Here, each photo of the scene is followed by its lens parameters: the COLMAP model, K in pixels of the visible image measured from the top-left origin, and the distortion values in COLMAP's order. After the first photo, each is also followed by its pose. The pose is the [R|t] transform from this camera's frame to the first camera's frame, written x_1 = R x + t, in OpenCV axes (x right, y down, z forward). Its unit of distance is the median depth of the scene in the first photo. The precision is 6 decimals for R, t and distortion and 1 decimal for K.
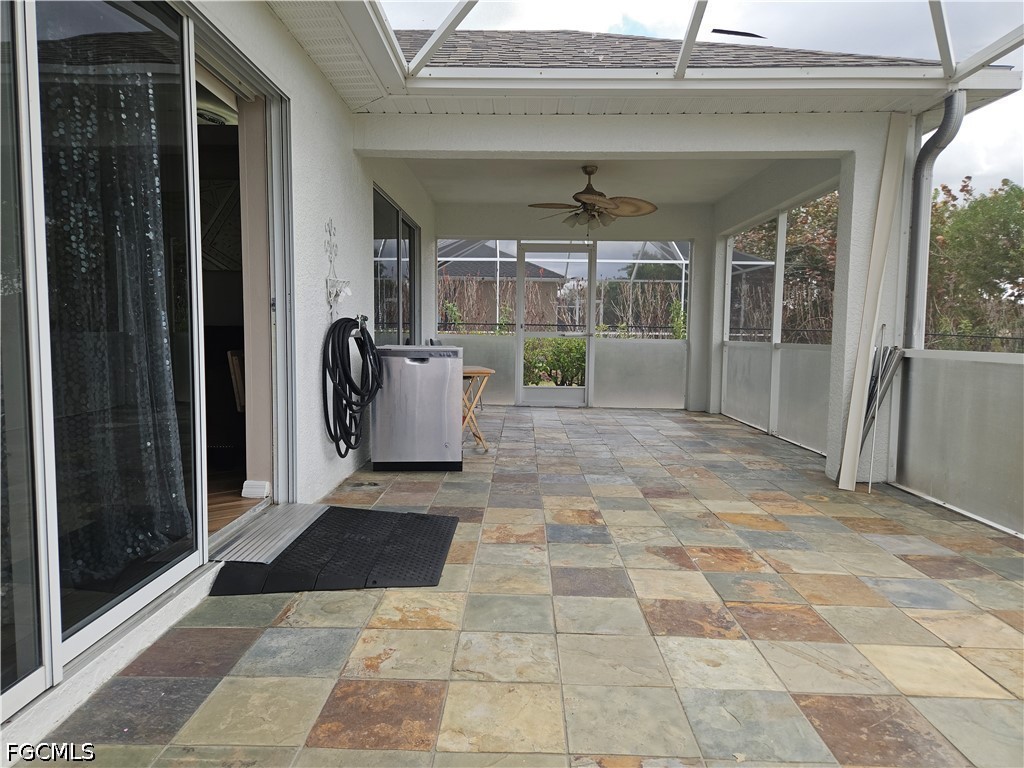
lens RADIAL K [[682.7, 0, 507.1], [0, 682.7, 386.3], [0, 0, 1]] dist [0.083923, -0.071443]
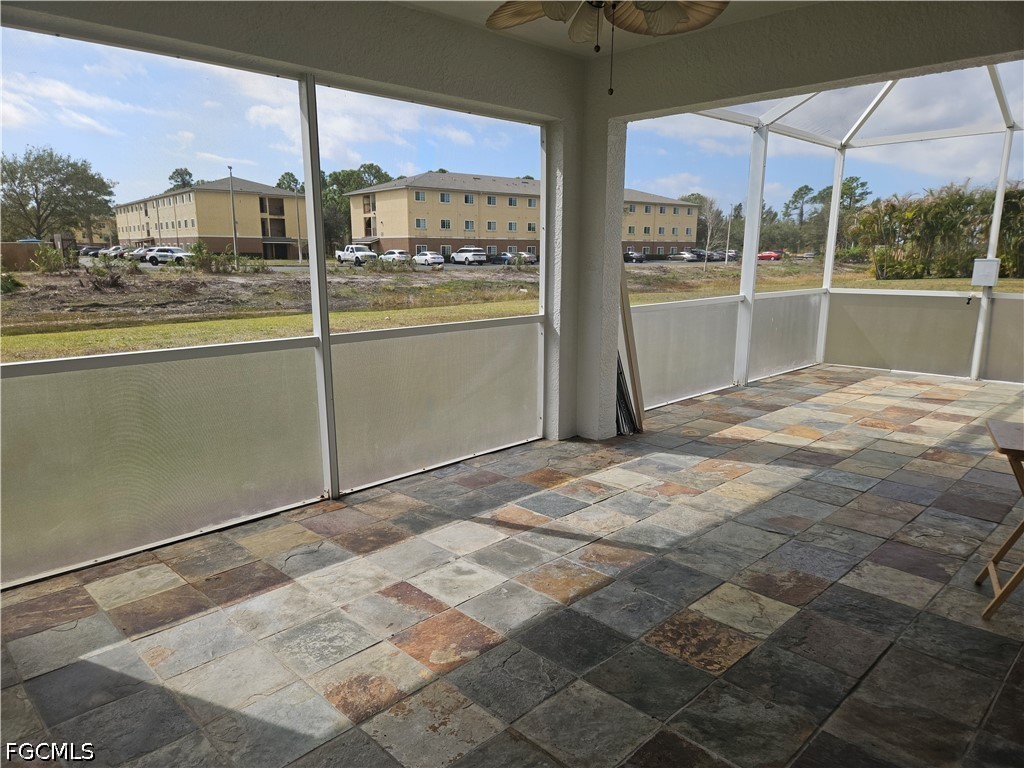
lens RADIAL K [[682.7, 0, 507.1], [0, 682.7, 386.3], [0, 0, 1]] dist [0.083923, -0.071443]
pose [[-0.714977, -0.147986, 0.683306, -0.193934], [0.050336, 0.963910, 0.261427, -0.340811], [-0.697333, 0.221309, -0.681725, 2.701159]]
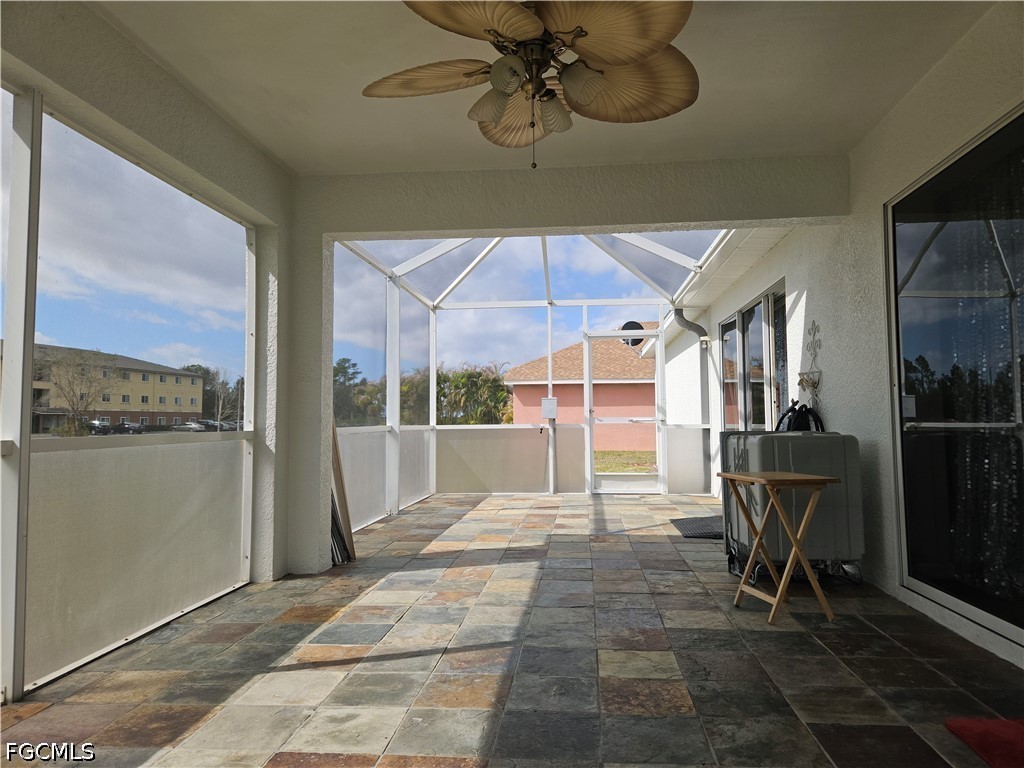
lens RADIAL K [[682.9, 0, 512.2], [0, 682.9, 372.9], [0, 0, 1]] dist [0.080262, -0.073350]
pose [[-0.996642, -0.001869, 0.081860, 0.313183], [-0.000577, 0.999875, 0.015808, -0.194057], [-0.081879, 0.015707, -0.996518, 2.883311]]
